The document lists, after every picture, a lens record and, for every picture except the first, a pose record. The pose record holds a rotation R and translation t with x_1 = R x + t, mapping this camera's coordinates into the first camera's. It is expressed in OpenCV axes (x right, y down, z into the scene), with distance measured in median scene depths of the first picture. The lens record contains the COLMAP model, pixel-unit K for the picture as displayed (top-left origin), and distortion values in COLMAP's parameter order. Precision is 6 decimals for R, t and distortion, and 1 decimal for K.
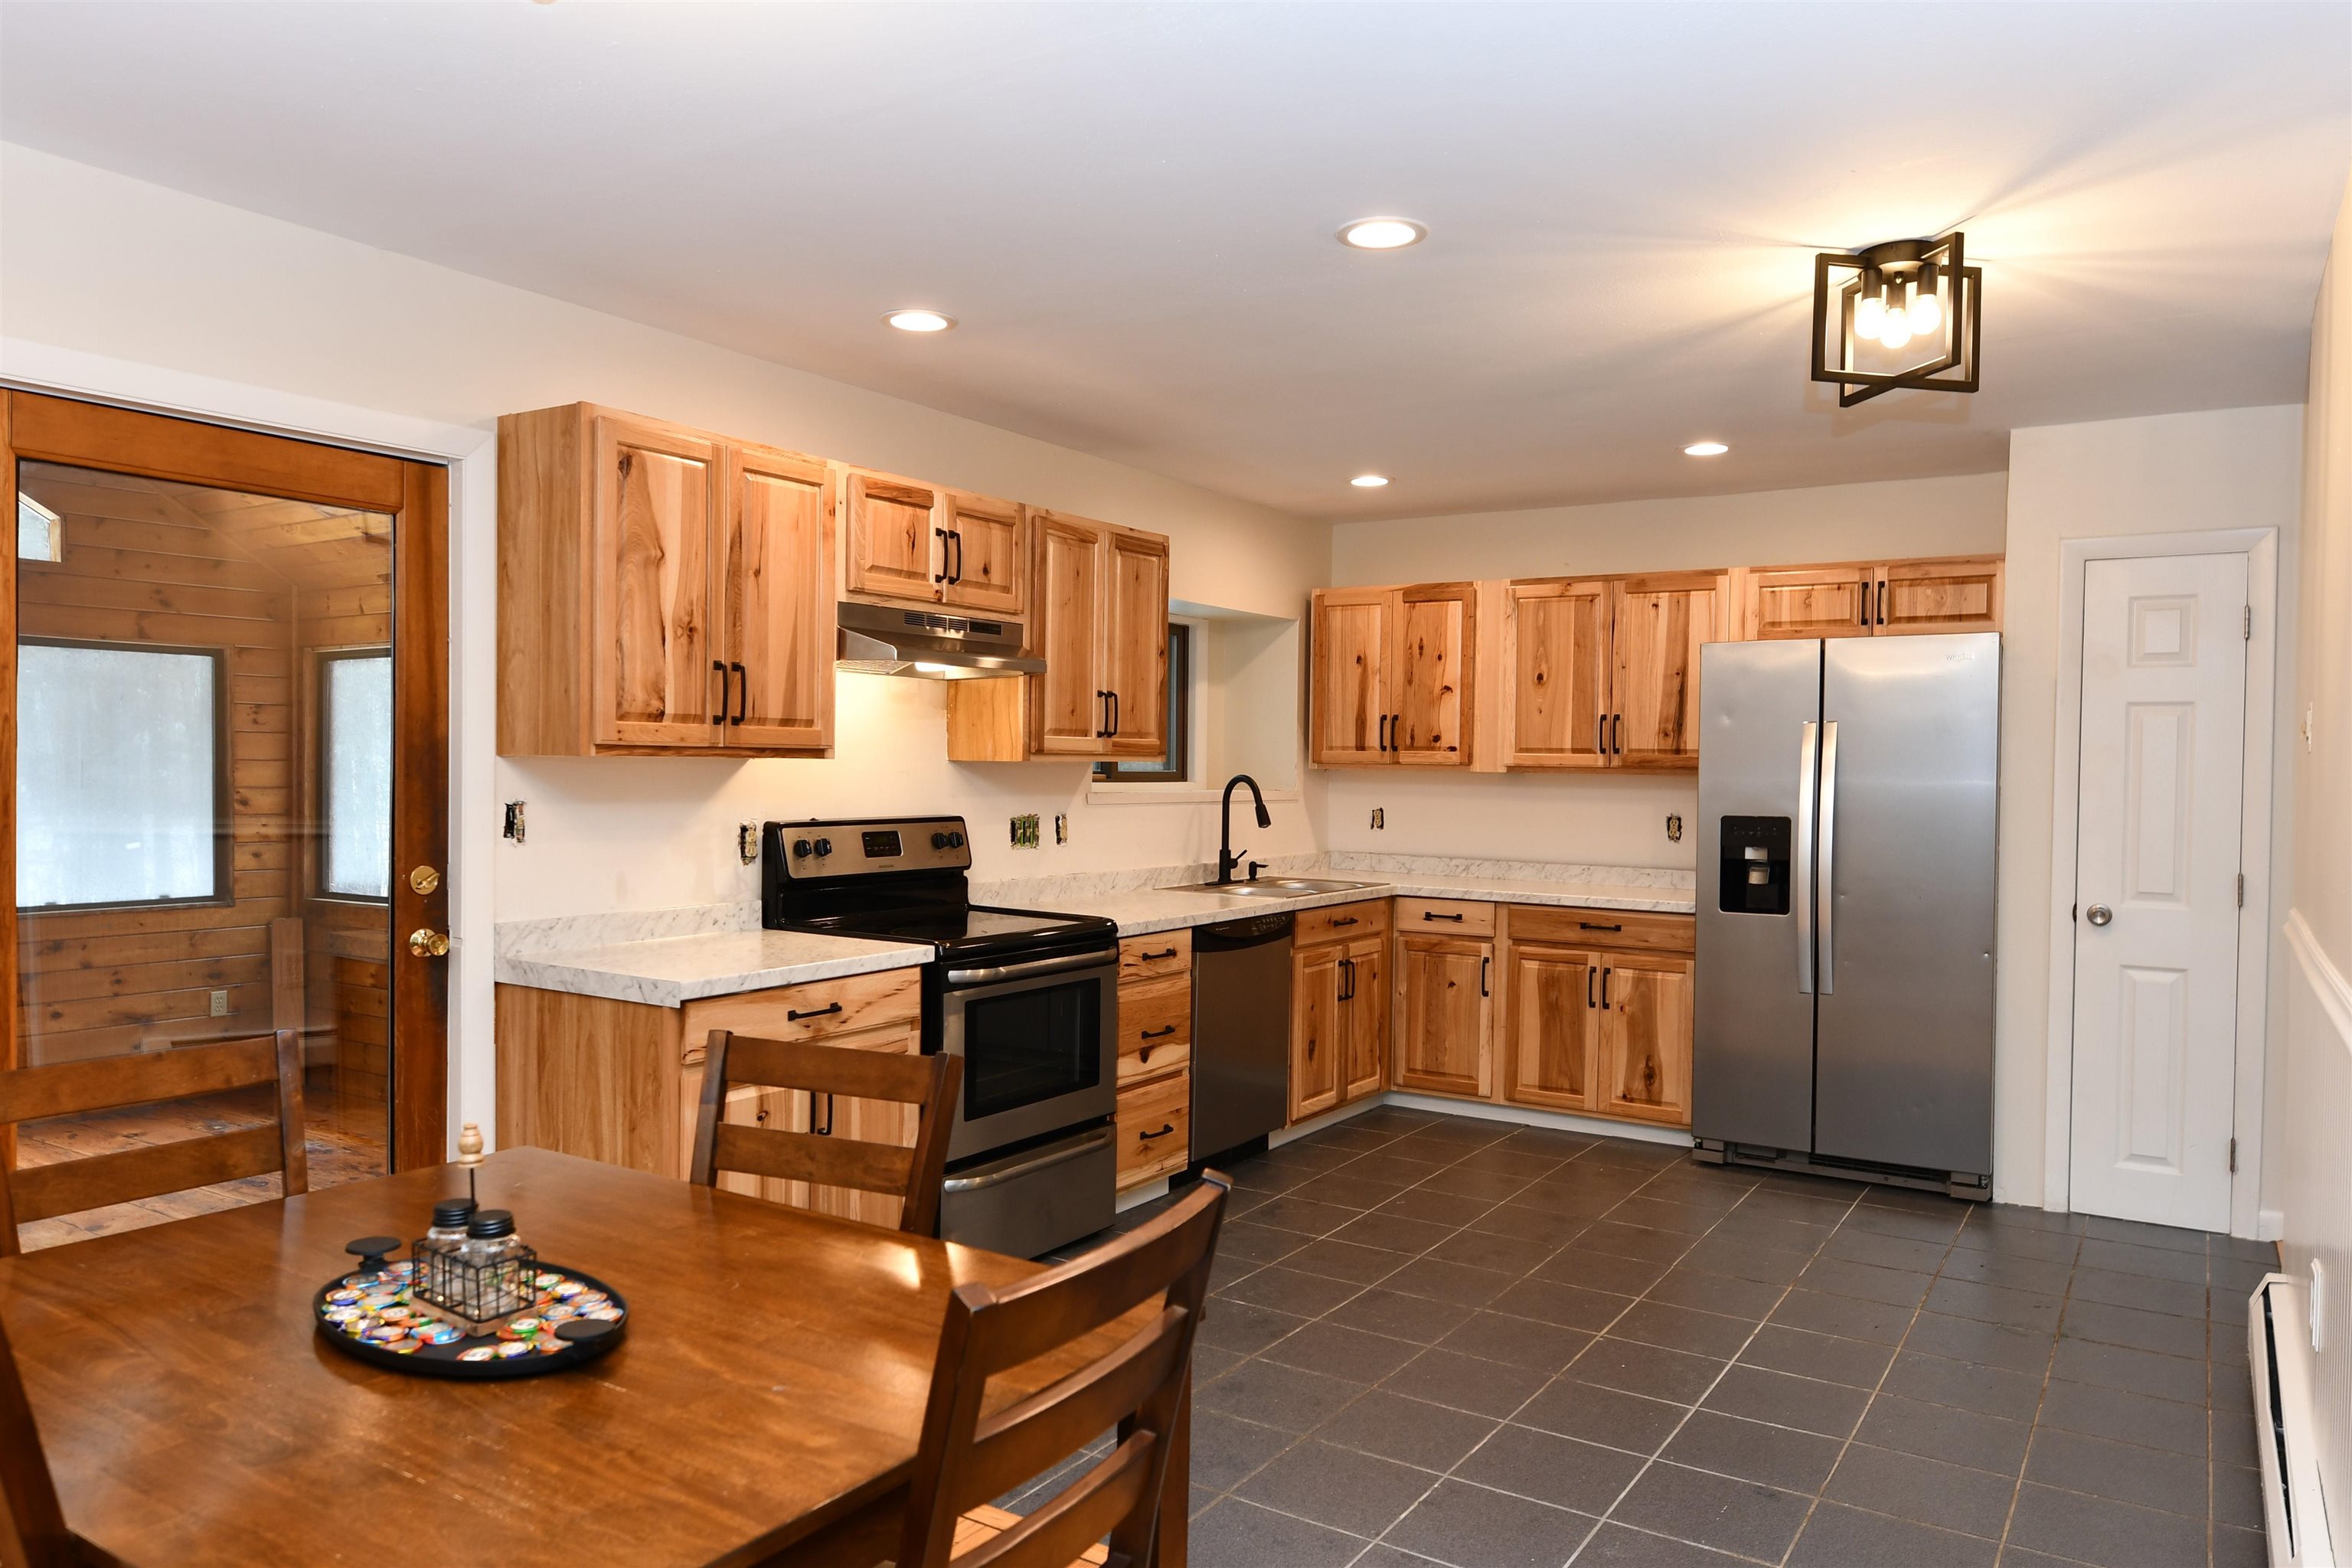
lens RADIAL K [[1517.4, 0, 1177.0], [0, 1517.4, 788.4], [0, 0, 1]] dist [0.017492, -0.004686]
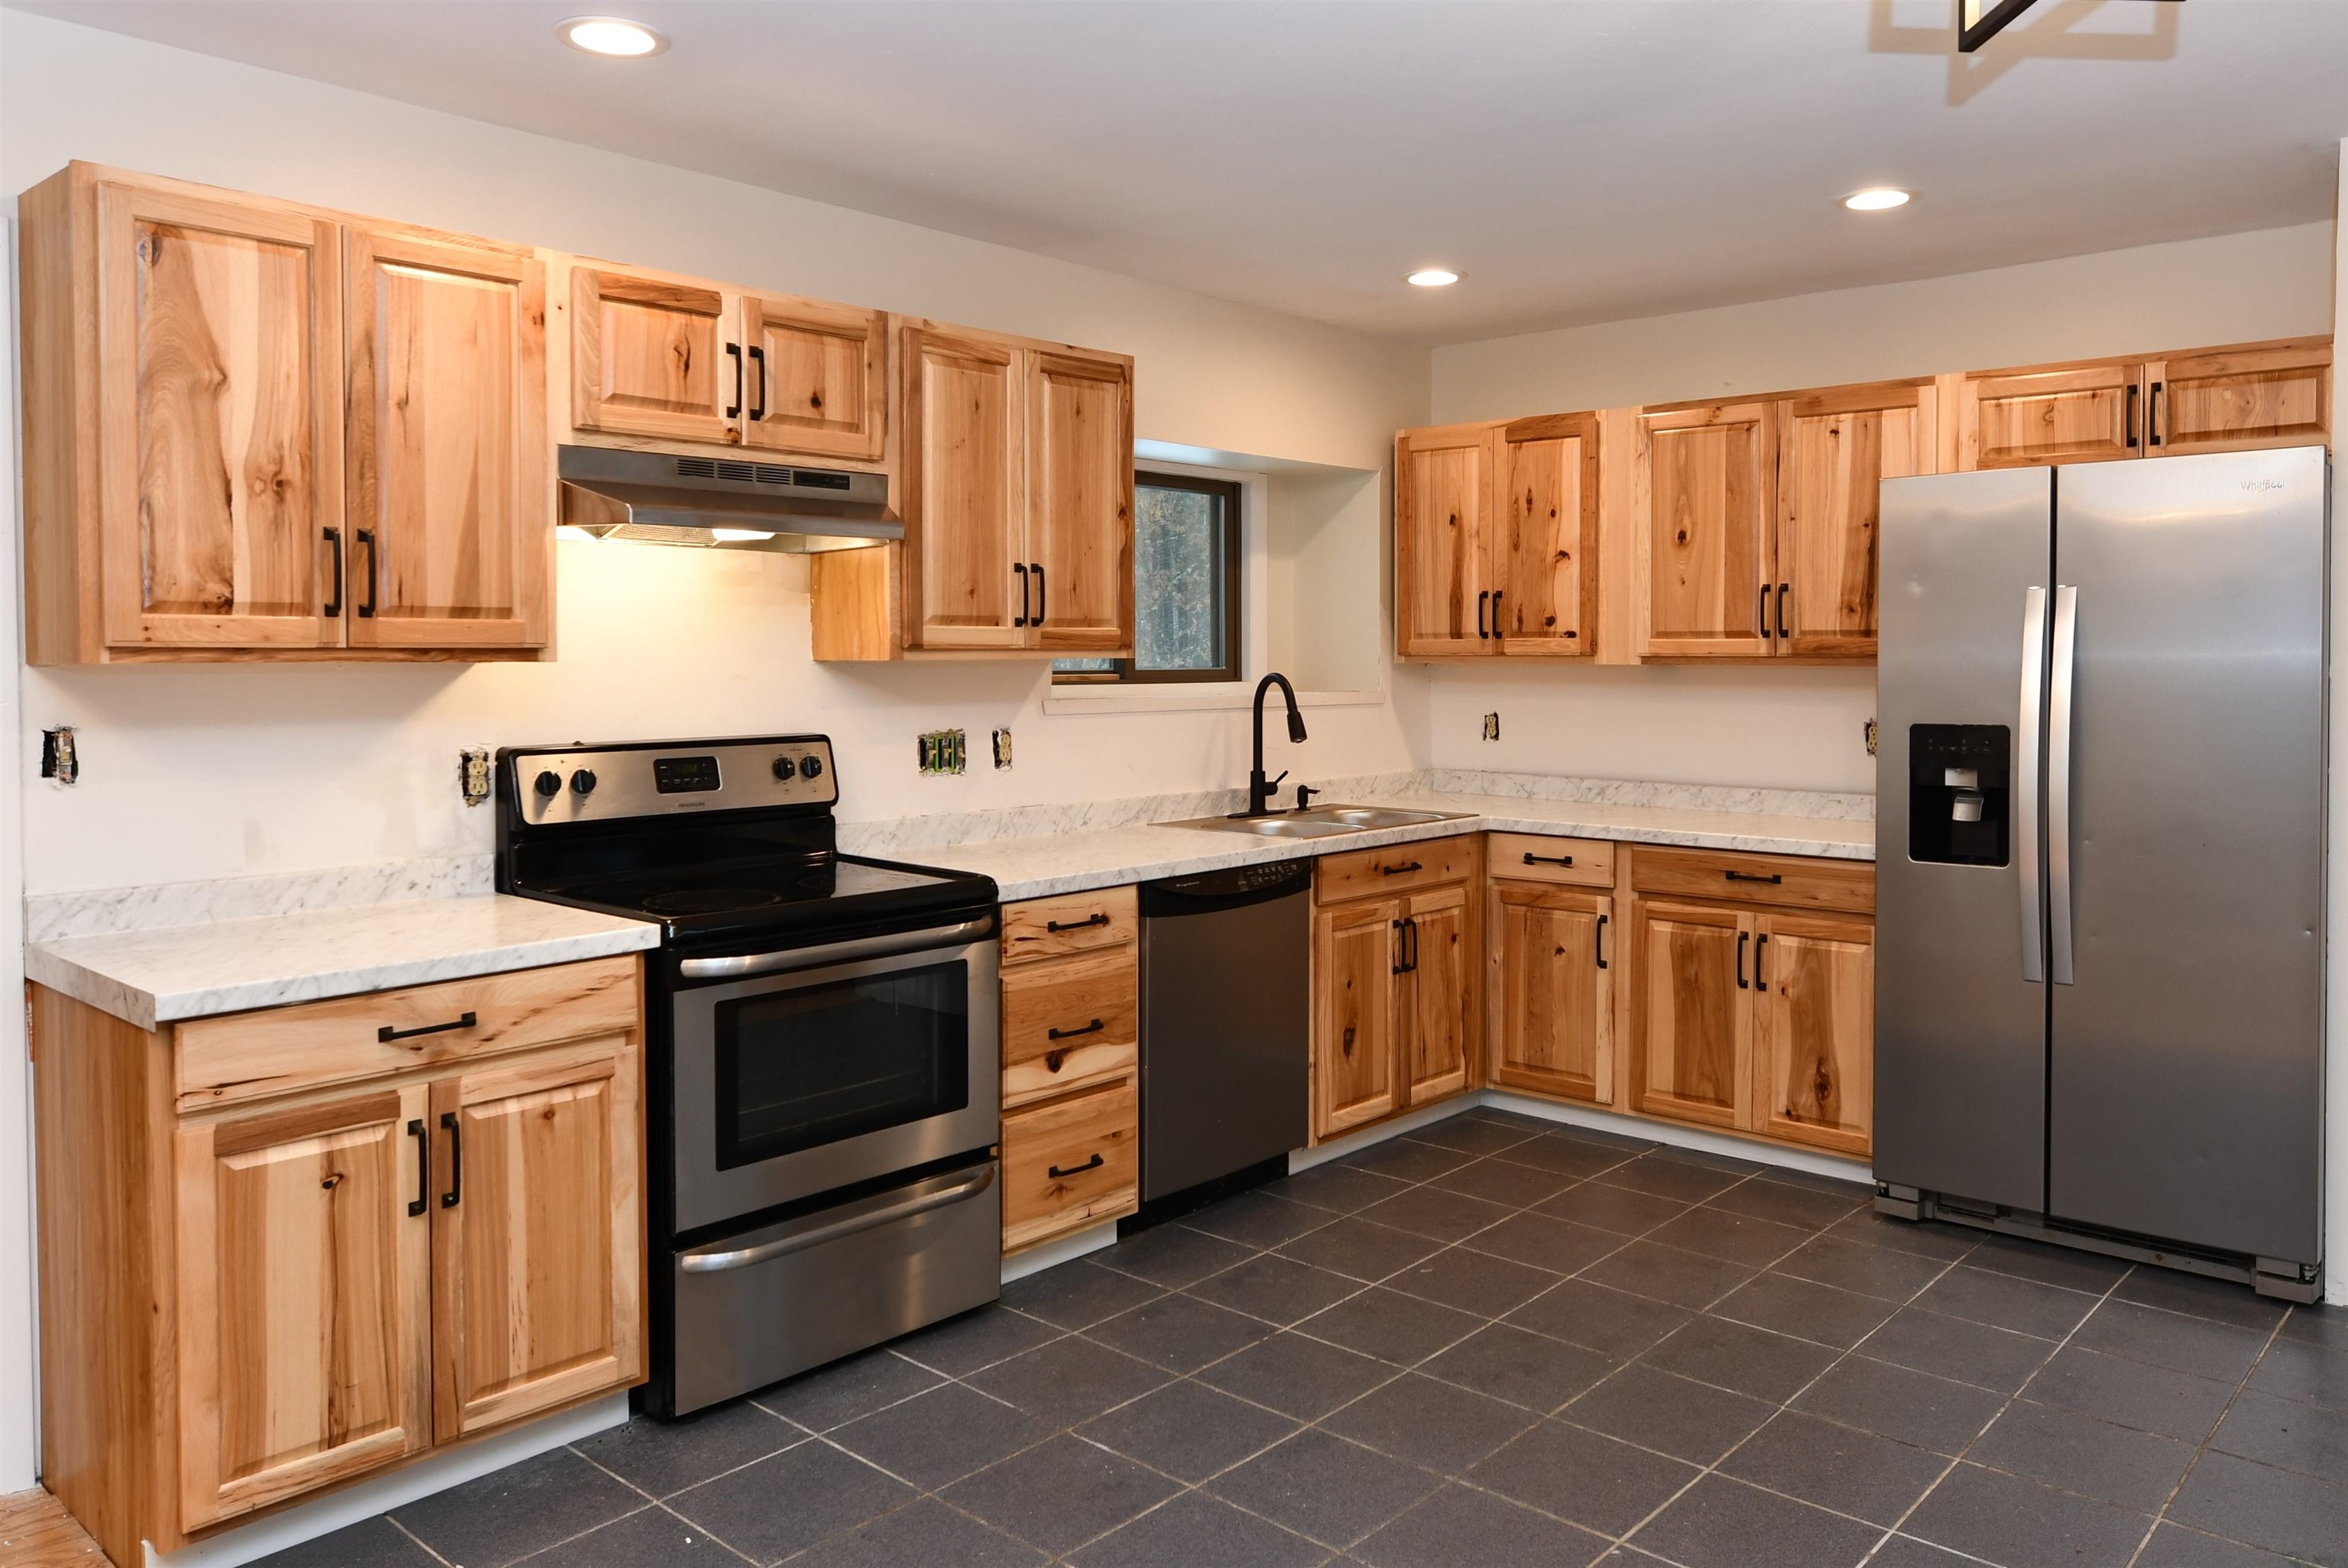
lens RADIAL K [[1685.6, 0, 1188.2], [0, 1685.6, 687.1], [0, 0, 1]] dist [0.017631, -0.008443]
pose [[0.990084, -0.011388, -0.140013, 0.147222], [0.011570, 0.999933, 0.000492, -0.003326], [0.139998, -0.002107, 0.990150, 0.194102]]
